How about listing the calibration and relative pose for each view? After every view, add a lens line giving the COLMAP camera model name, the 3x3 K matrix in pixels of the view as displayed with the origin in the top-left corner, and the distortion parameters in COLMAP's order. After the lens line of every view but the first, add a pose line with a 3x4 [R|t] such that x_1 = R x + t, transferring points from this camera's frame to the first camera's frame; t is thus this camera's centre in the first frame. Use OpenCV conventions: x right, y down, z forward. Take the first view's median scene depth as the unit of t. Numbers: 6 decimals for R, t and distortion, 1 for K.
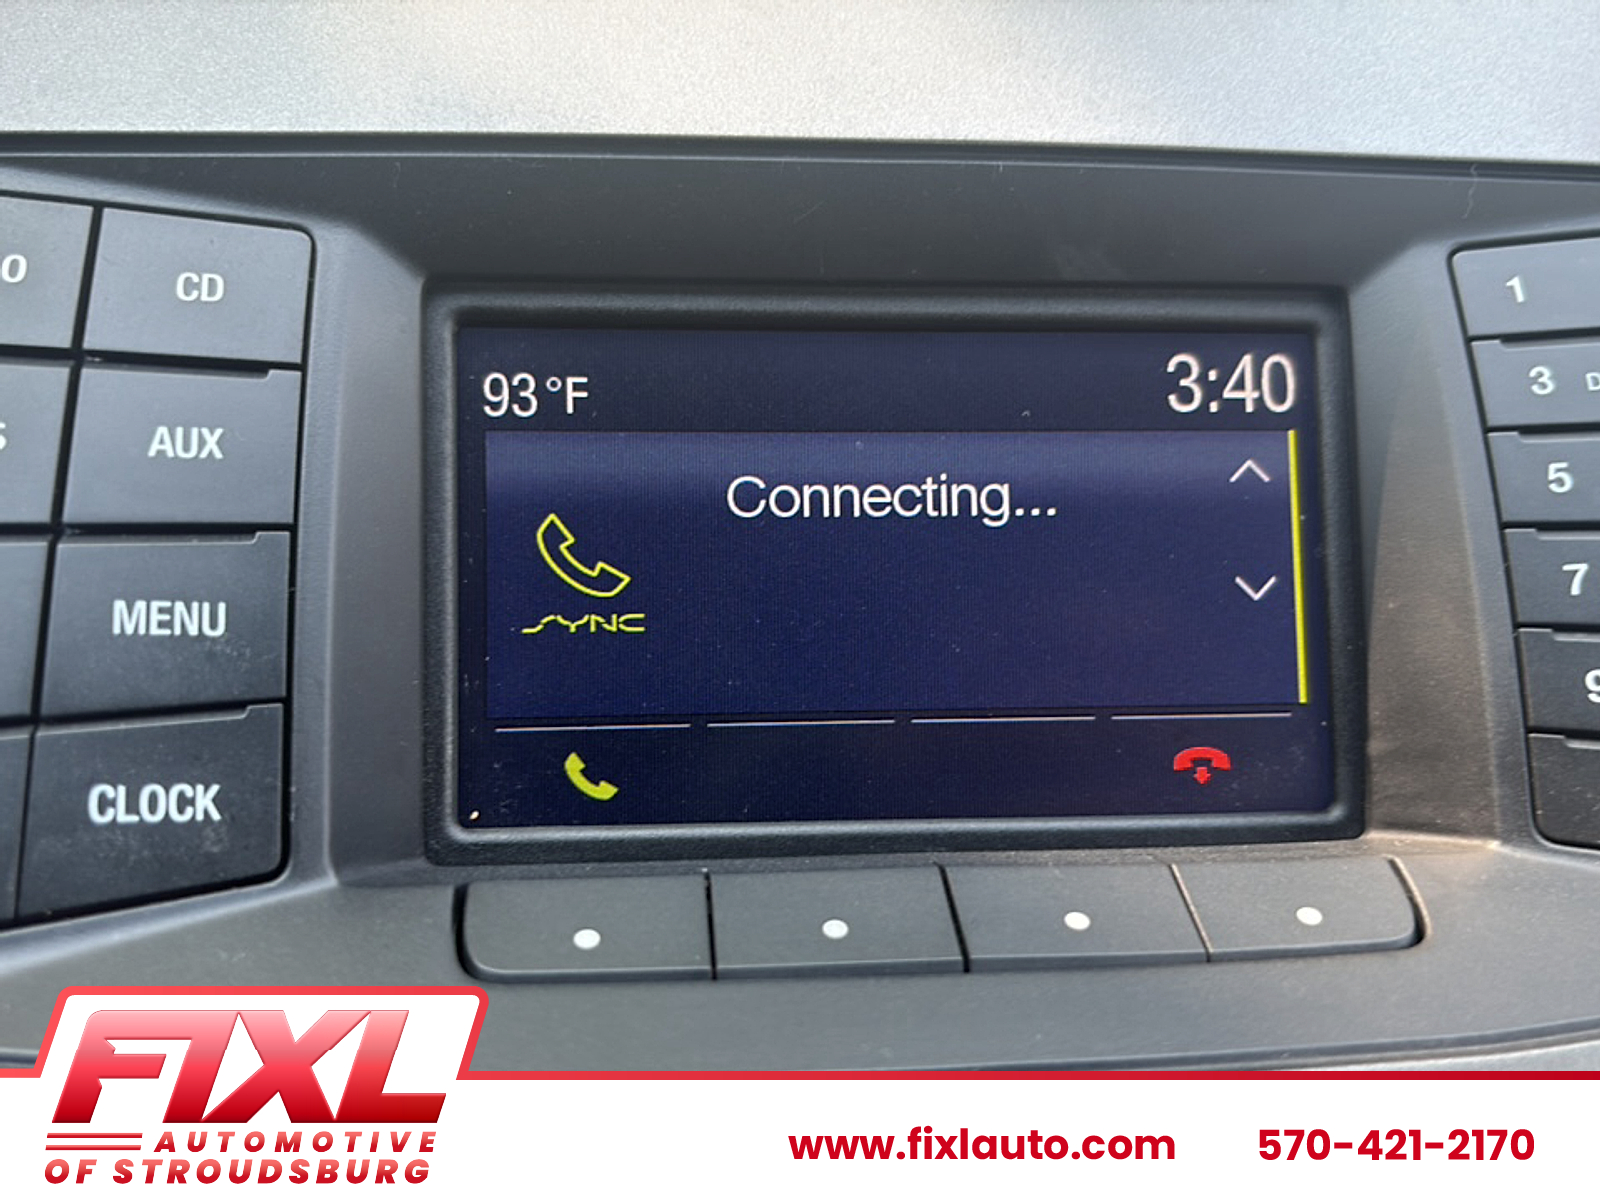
lens RADIAL K [[1596.4, 0, 805.9], [0, 1596.4, 587.4], [0, 0, 1]] dist [0.010573, 0.000000]
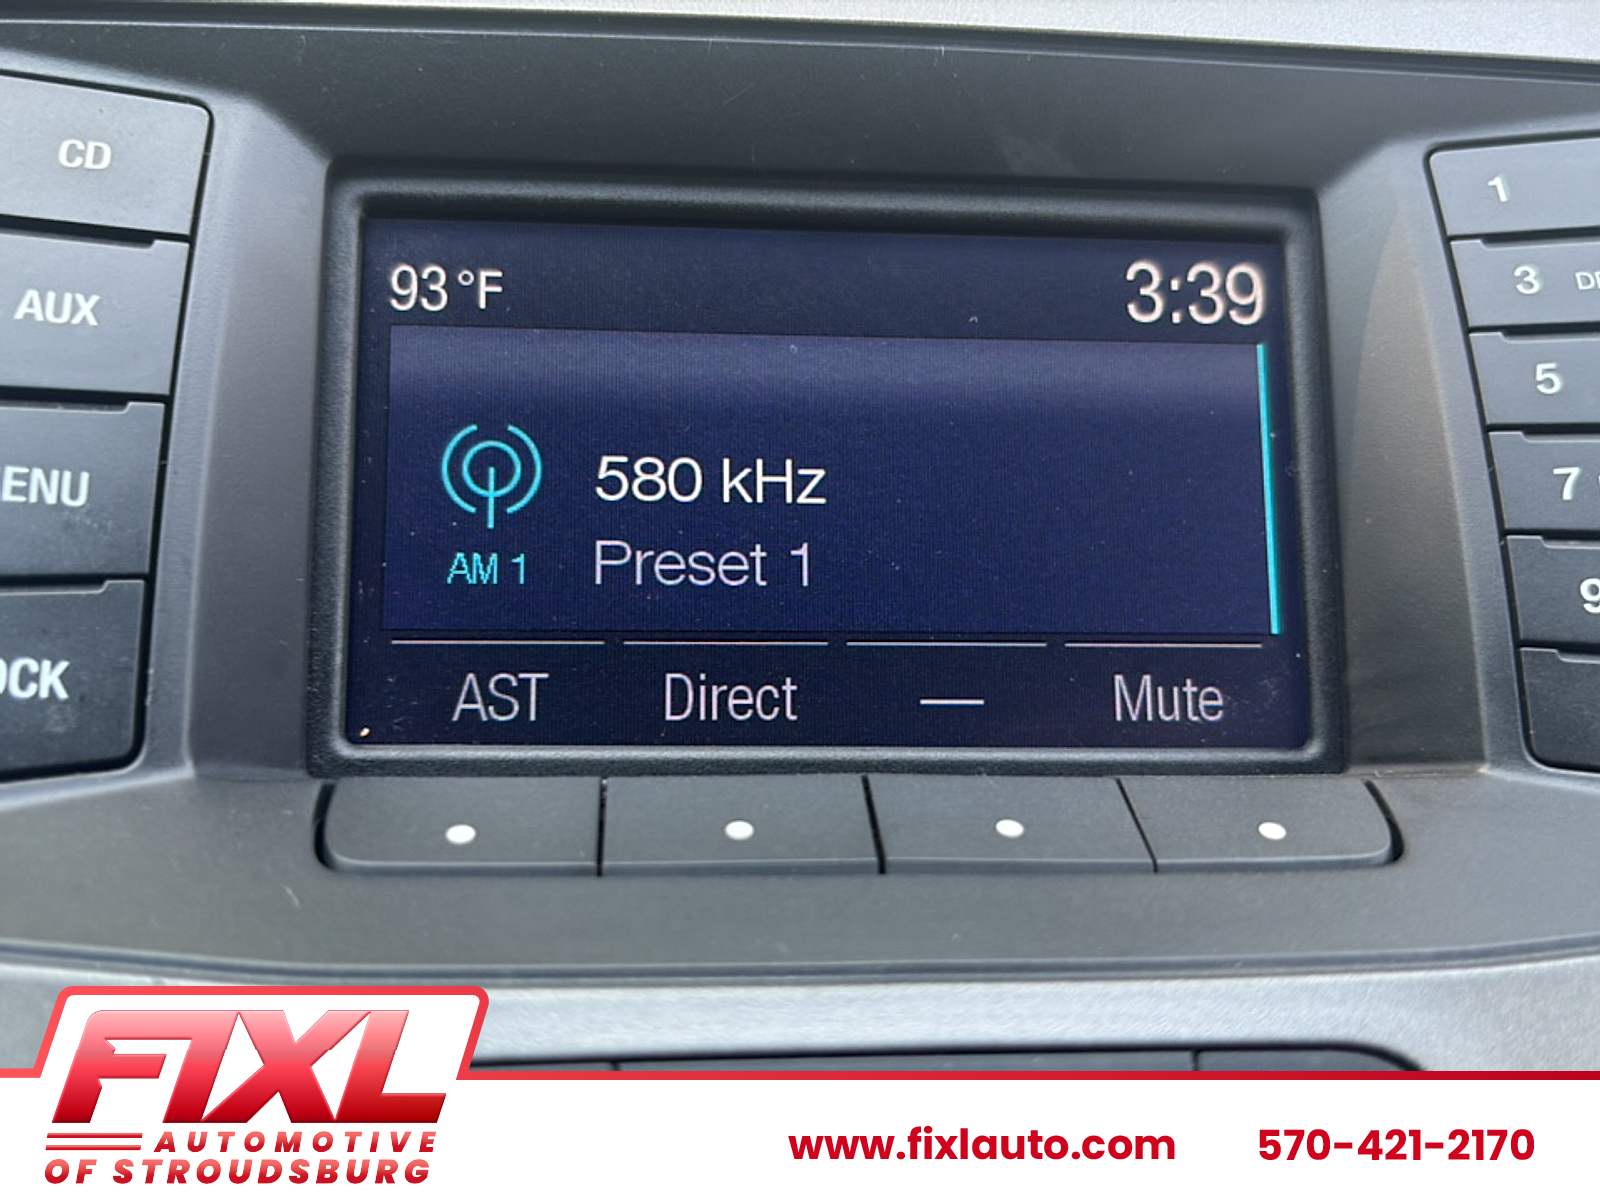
lens RADIAL K [[1596.4, 0, 808.4], [0, 1596.4, 609.2], [0, 0, 1]] dist [0.010573, 0.000000]
pose [[0.999695, 0.008981, -0.022997, 0.069569], [-0.010729, 0.996971, -0.077031, 0.143119], [0.022236, 0.077254, 0.996763, 0.085228]]
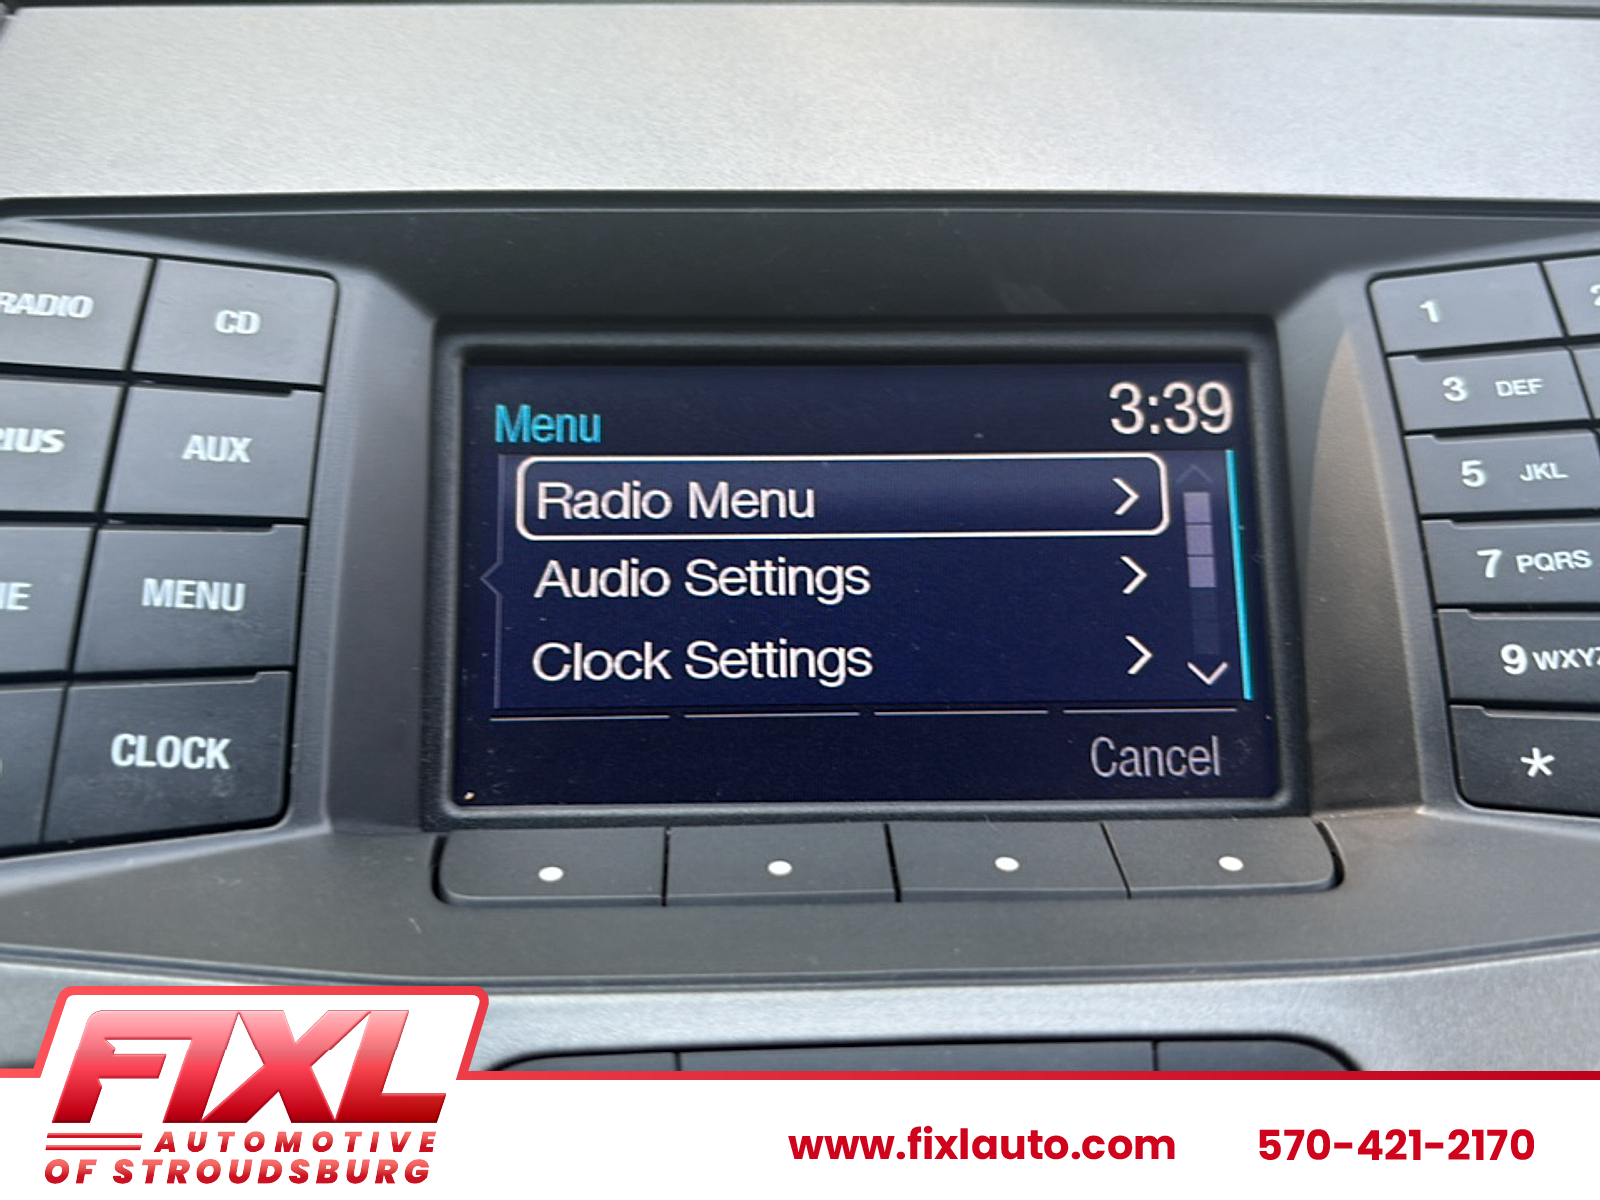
lens RADIAL K [[1596.4, 0, 826.1], [0, 1596.4, 628.6], [0, 0, 1]] dist [0.010573, 0.000000]
pose [[0.997815, -0.013450, -0.064685, 0.109711], [0.005518, 0.992602, -0.121284, 0.165907], [0.065838, 0.120662, 0.990508, -0.078438]]
